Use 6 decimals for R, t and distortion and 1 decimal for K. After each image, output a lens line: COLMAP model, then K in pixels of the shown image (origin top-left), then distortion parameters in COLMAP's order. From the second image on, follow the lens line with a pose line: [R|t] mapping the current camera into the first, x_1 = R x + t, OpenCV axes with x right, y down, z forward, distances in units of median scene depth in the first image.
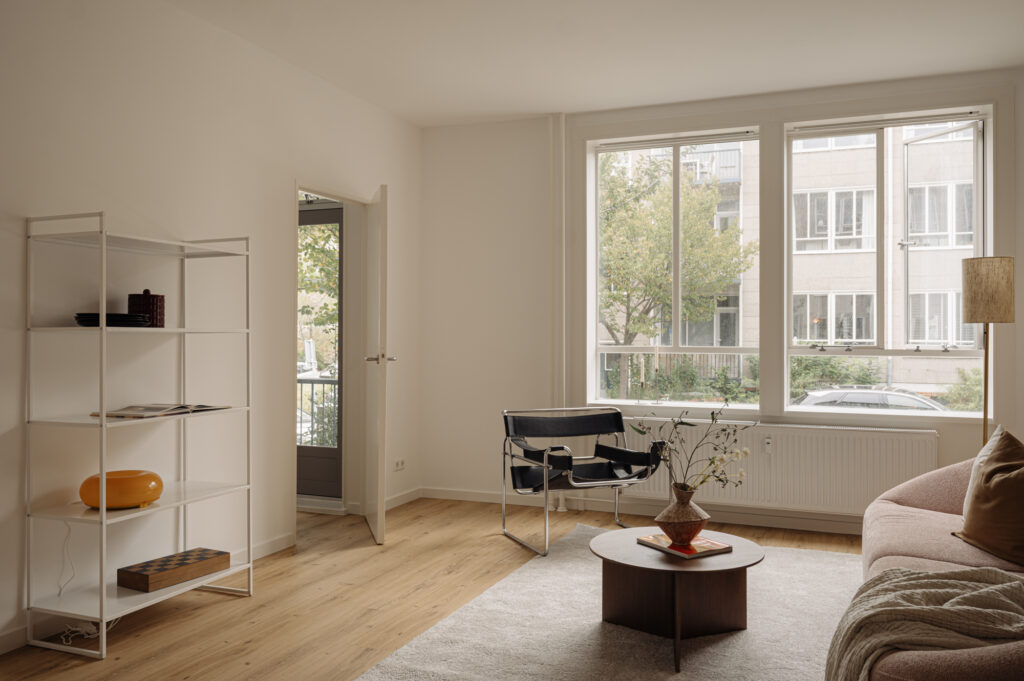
lens RADIAL K [[833.8, 0, 514.8], [0, 833.8, 336.0], [0, 0, 1]] dist [-0.000187, 0.002053]
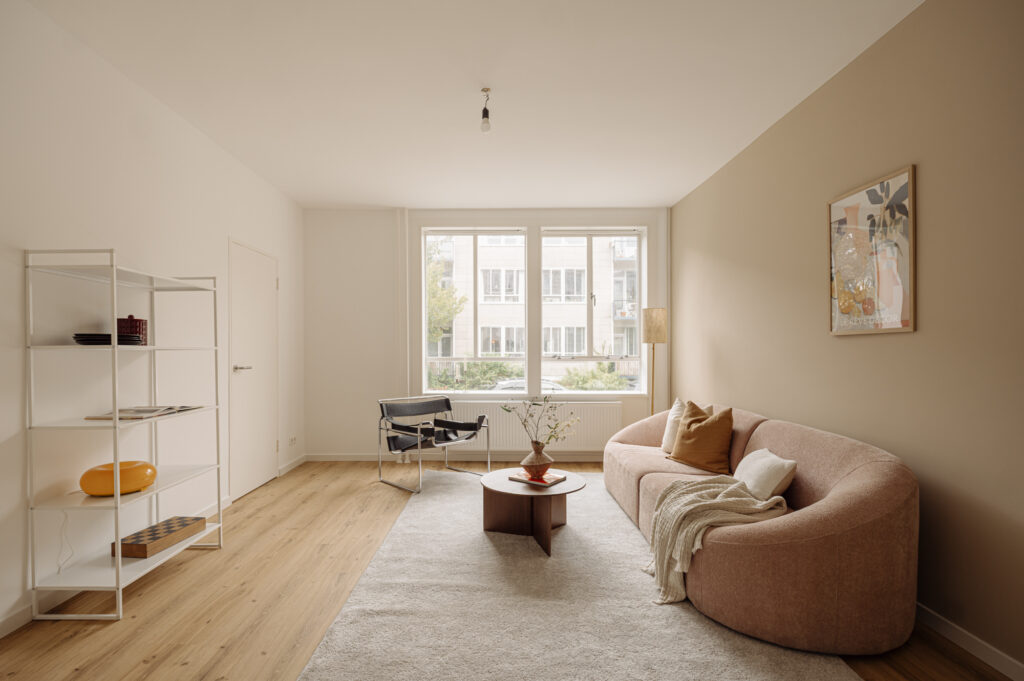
lens RADIAL K [[497.3, 0, 491.9], [0, 497.3, 357.8], [0, 0, 1]] dist [0.000123, 0.000378]
pose [[0.928920, -0.008808, 0.370176, -0.207922], [0.003500, 0.999881, 0.015009, -0.001285], [-0.370265, -0.012647, 0.928840, 0.108774]]
